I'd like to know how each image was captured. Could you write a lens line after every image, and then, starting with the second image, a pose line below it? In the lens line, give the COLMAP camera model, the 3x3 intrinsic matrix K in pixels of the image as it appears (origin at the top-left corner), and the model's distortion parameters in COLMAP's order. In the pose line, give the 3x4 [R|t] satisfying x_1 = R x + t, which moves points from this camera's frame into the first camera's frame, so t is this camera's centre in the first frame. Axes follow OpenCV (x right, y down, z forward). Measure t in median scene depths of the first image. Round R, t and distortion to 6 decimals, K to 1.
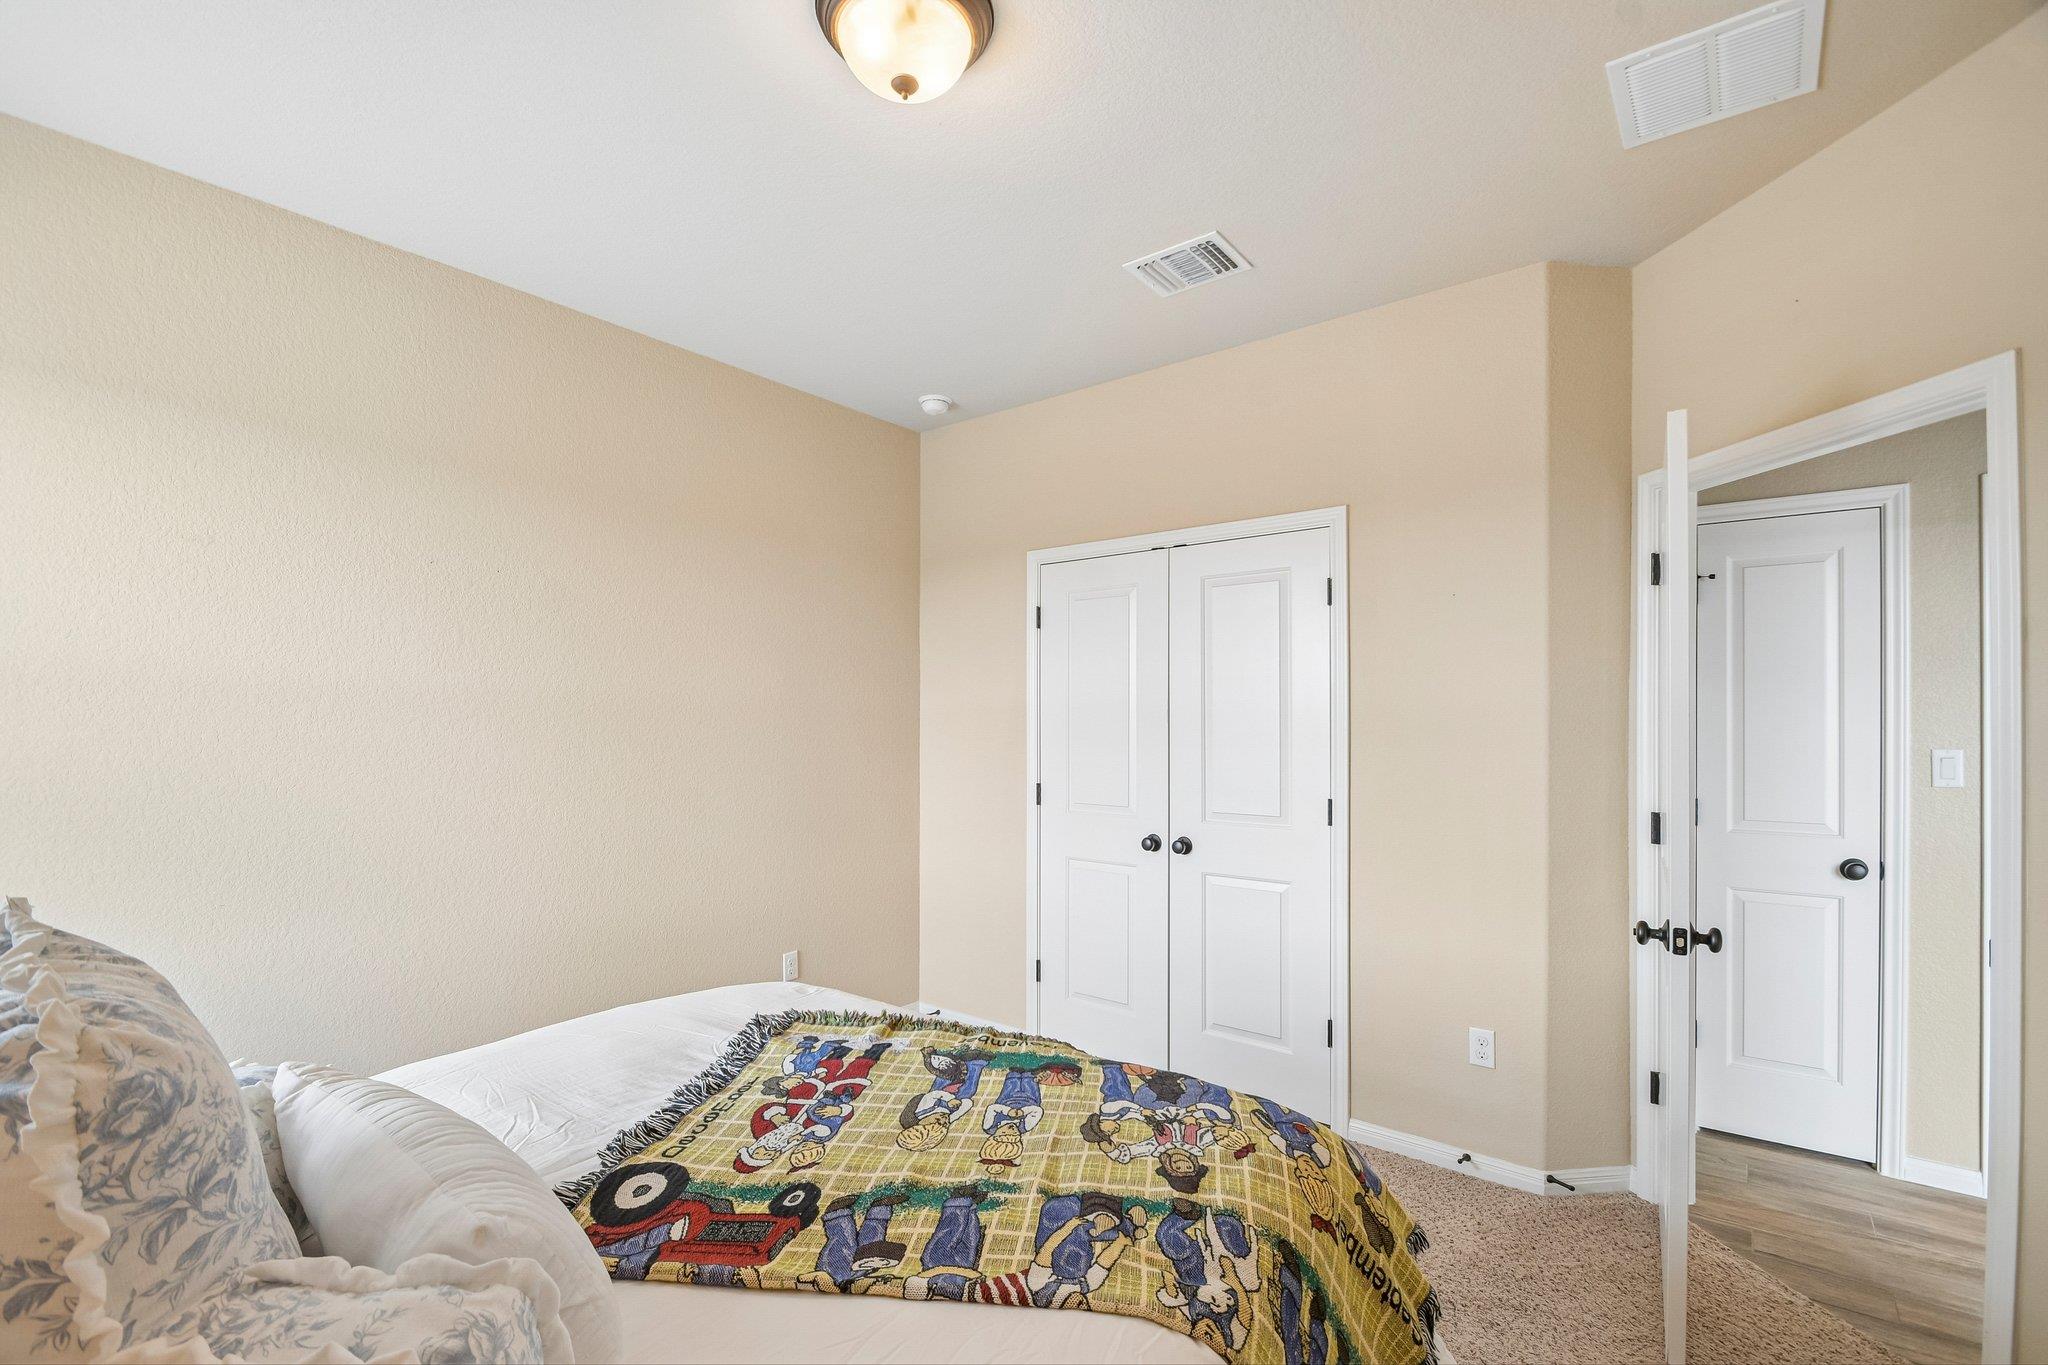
lens RADIAL K [[906.8, 0, 1017.8], [0, 906.8, 717.6], [0, 0, 1]] dist [0.014838, -0.015788]
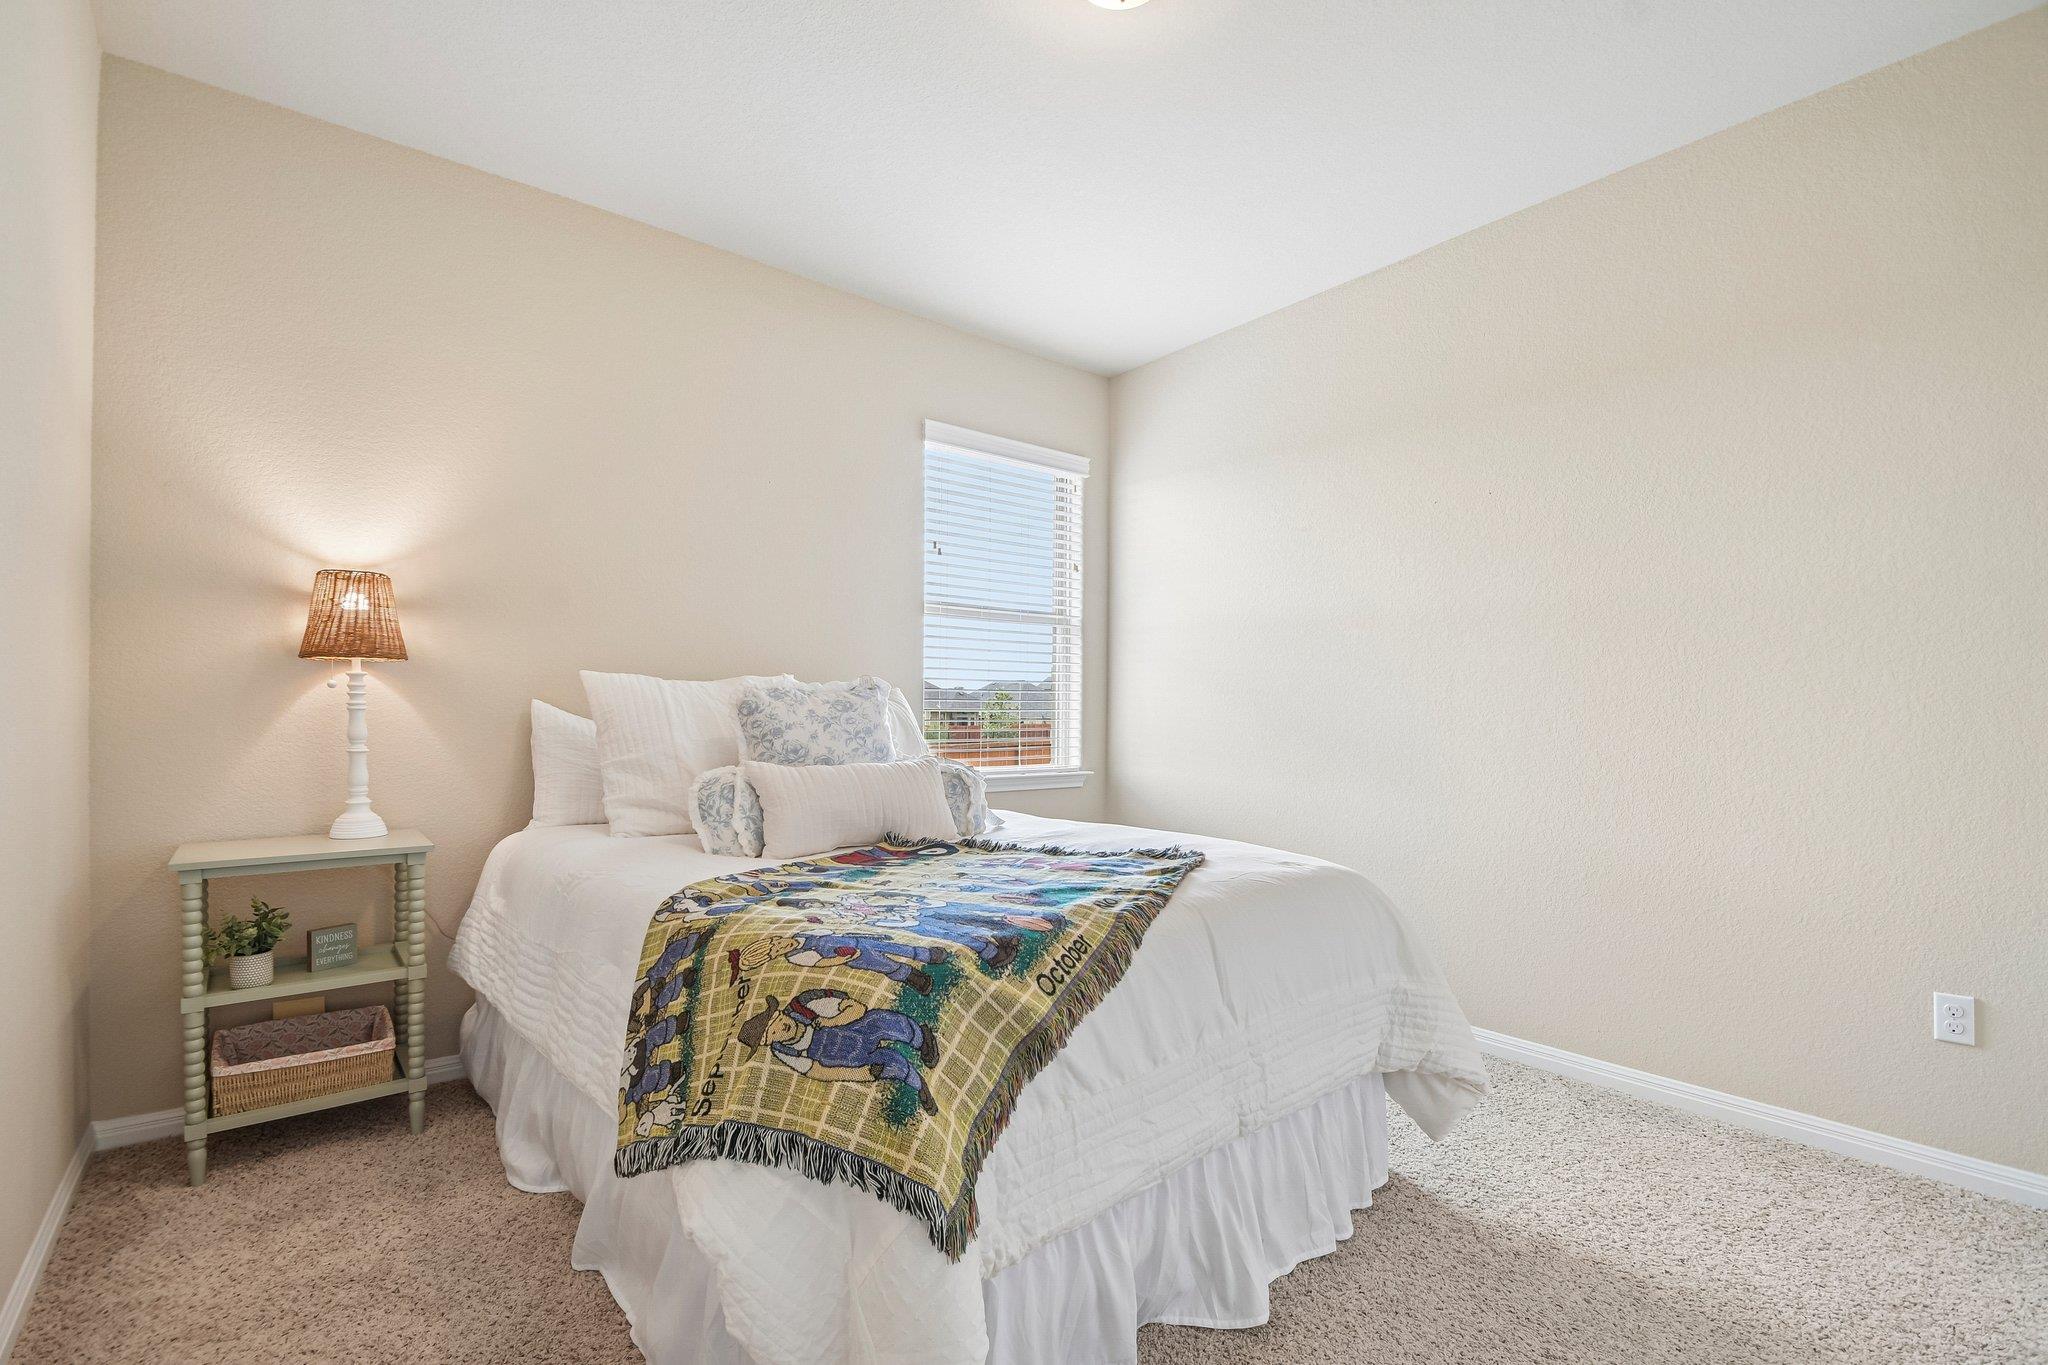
lens RADIAL K [[906.8, 0, 1017.8], [0, 906.8, 717.6], [0, 0, 1]] dist [0.014838, -0.015788]
pose [[-0.228031, 0.003184, -0.973649, 1.277126], [-0.004204, 0.999982, 0.004255, 0.220403], [0.973645, 0.005063, -0.228014, 1.492442]]
